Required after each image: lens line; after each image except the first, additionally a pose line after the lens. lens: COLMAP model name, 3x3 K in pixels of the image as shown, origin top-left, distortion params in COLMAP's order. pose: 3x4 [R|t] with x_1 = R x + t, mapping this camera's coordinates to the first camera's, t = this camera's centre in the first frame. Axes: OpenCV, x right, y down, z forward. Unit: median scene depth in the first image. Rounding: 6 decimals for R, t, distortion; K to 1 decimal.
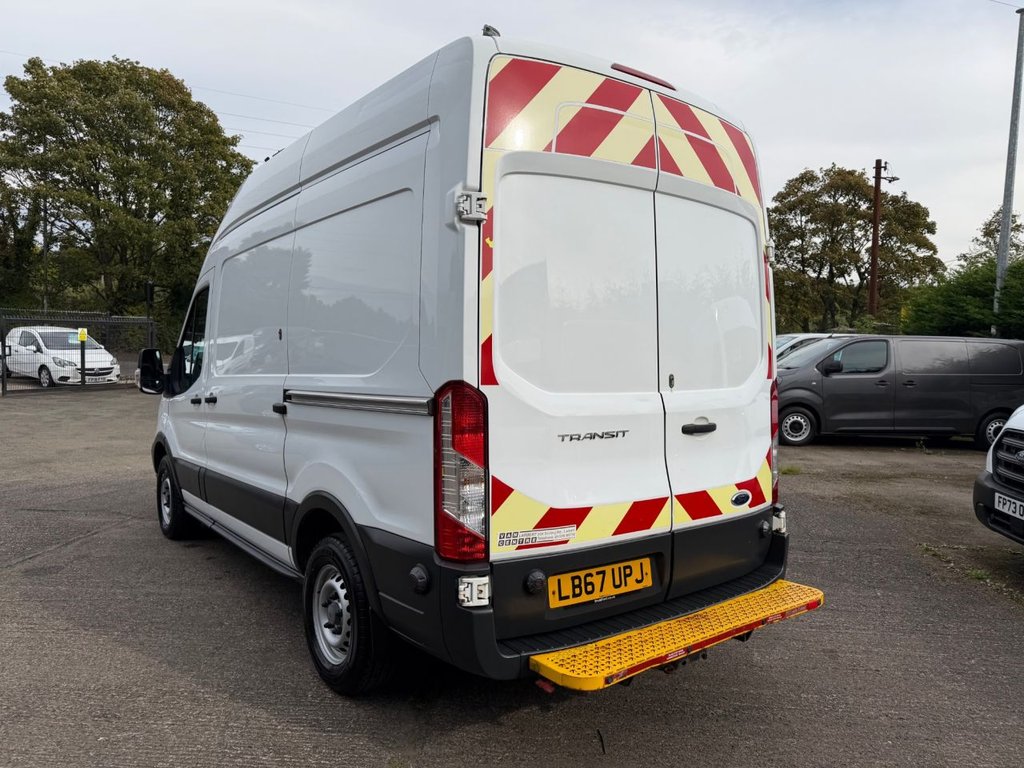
lens RADIAL K [[724.8, 0, 513.5], [0, 724.8, 386.6], [0, 0, 1]] dist [0.032963, -0.043926]
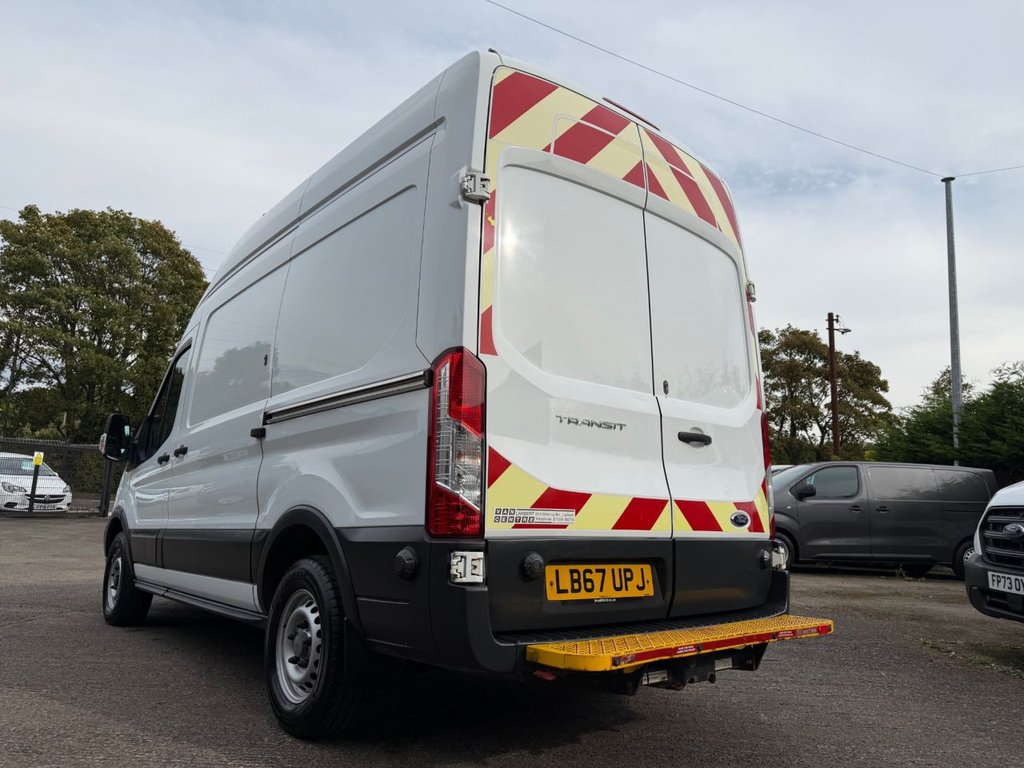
lens RADIAL K [[724.8, 0, 515.7], [0, 724.8, 376.2], [0, 0, 1]] dist [0.032963, -0.043926]
pose [[0.998729, 0.024341, 0.044140, -0.029623], [-0.013571, 0.973191, -0.229599, 0.191866], [-0.048546, 0.228708, 0.972284, 0.036463]]
